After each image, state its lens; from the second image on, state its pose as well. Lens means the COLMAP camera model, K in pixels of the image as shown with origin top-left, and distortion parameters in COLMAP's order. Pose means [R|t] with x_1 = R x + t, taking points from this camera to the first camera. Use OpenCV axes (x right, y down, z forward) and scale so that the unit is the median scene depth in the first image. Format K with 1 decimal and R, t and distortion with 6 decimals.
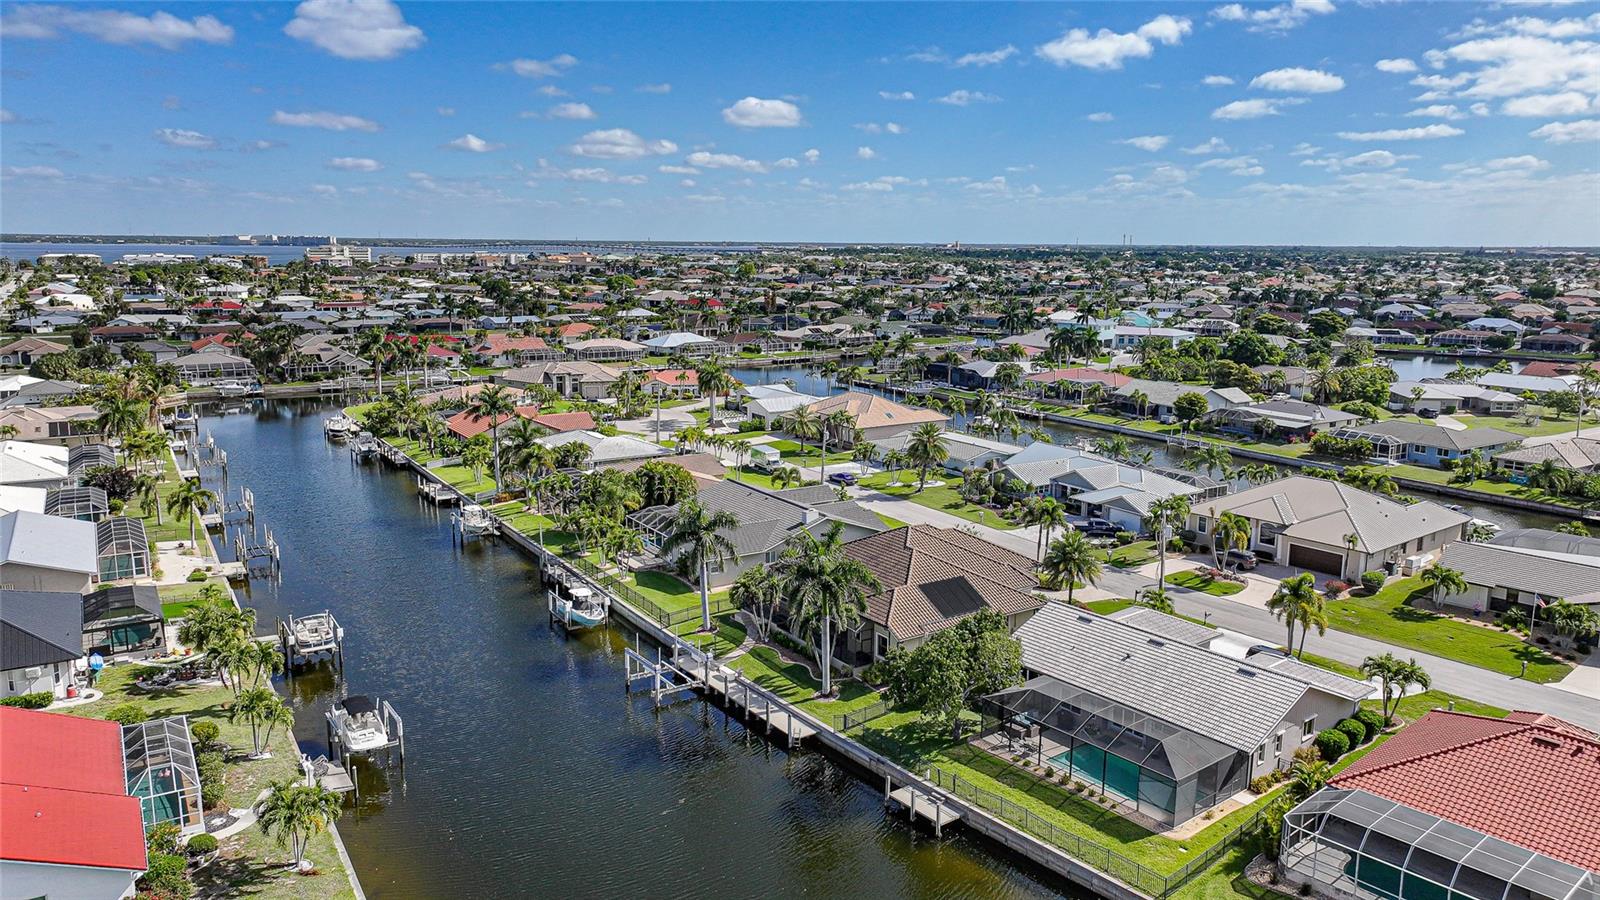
lens RADIAL K [[1140.1, 0, 800.0], [0, 1140.1, 450.0], [0, 0, 1]] dist [-0.003970, 0.020459]
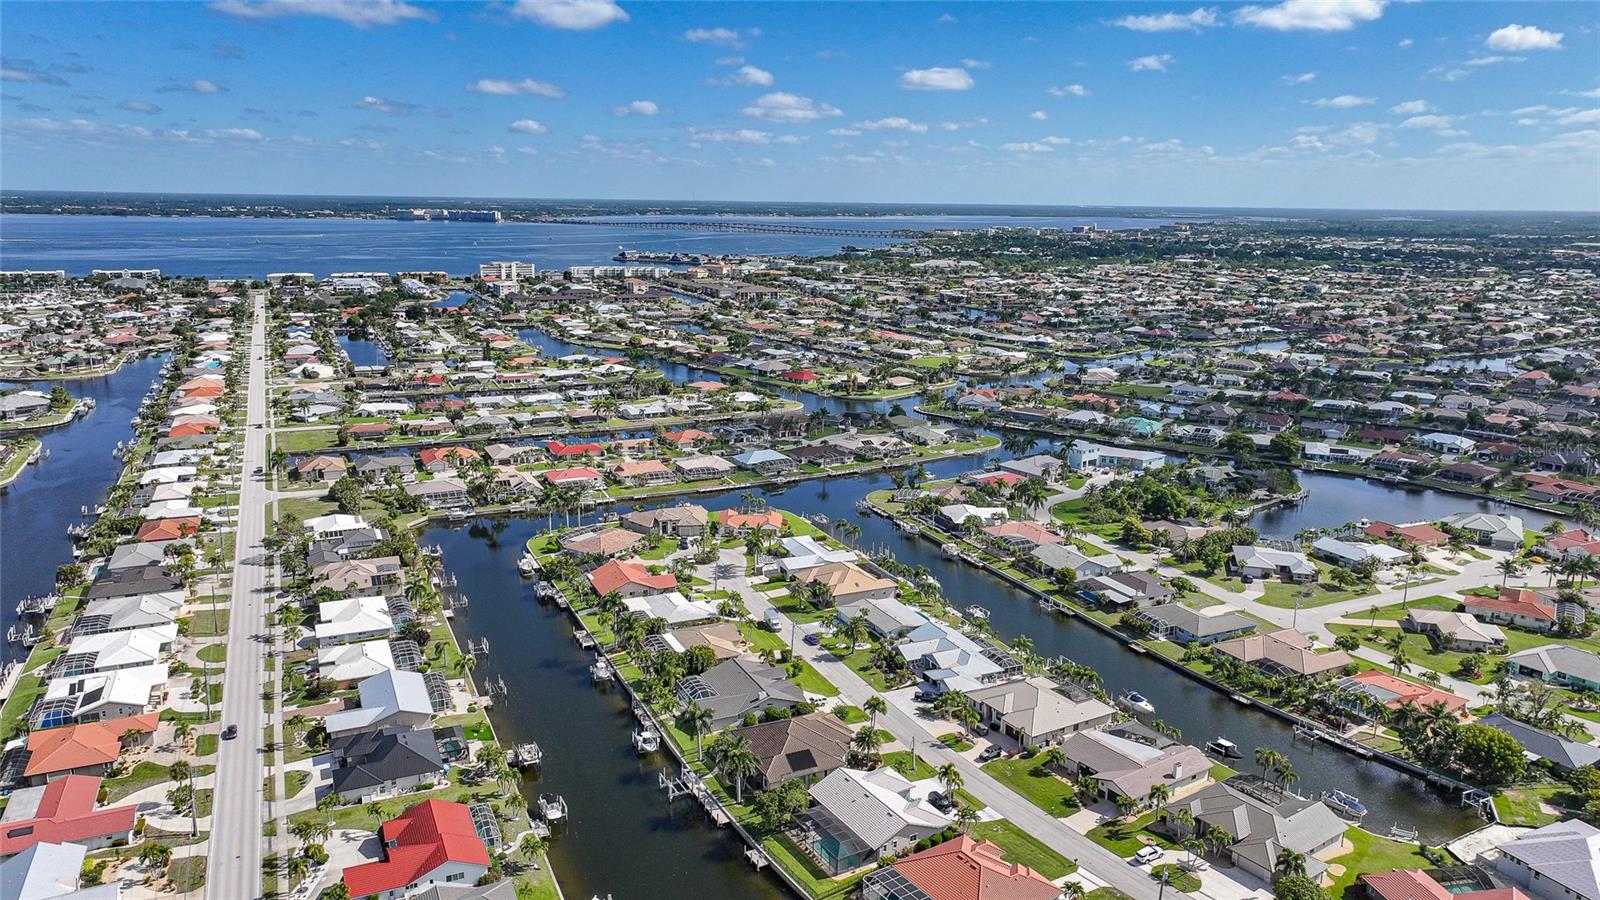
lens RADIAL K [[1140.1, 0, 800.0], [0, 1140.1, 450.0], [0, 0, 1]] dist [-0.003970, 0.020459]
pose [[0.991866, 0.034551, -0.122506, 0.299163], [-0.029891, 0.998765, 0.039679, -0.445408], [0.123725, -0.035695, 0.991674, -0.947191]]
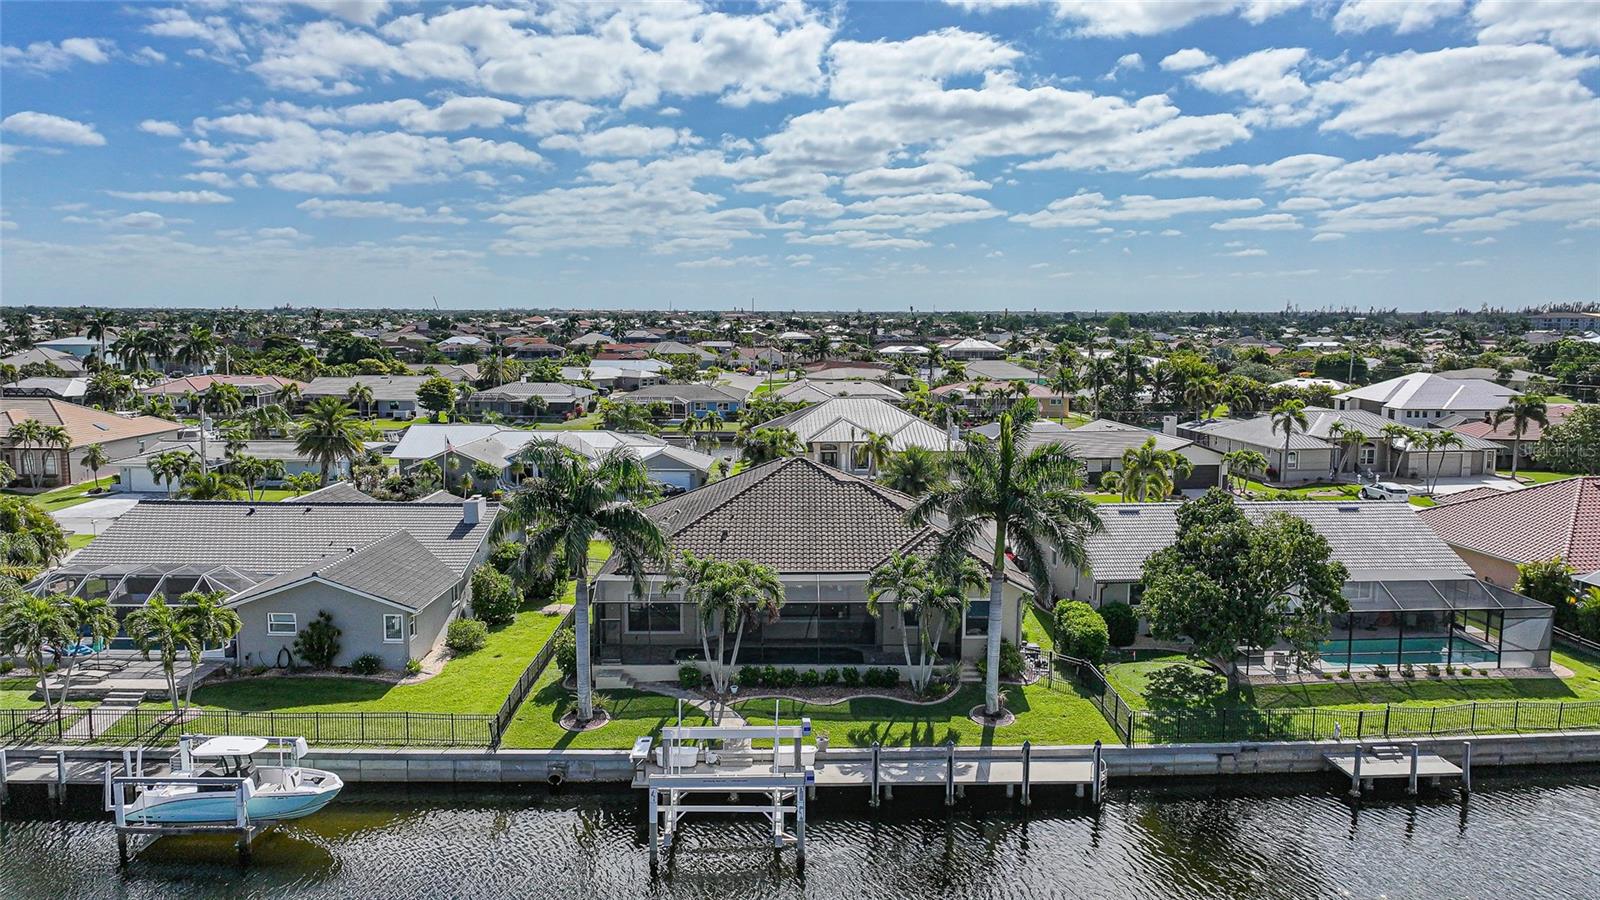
lens RADIAL K [[1093.2, 0, 800.0], [0, 1093.2, 450.0], [0, 0, 1]] dist [0.000825, 0.002141]
pose [[0.524889, -0.099042, 0.845389, -0.349719], [0.146220, 0.988934, 0.025074, 0.037278], [-0.838518, 0.110452, 0.533562, 0.548828]]
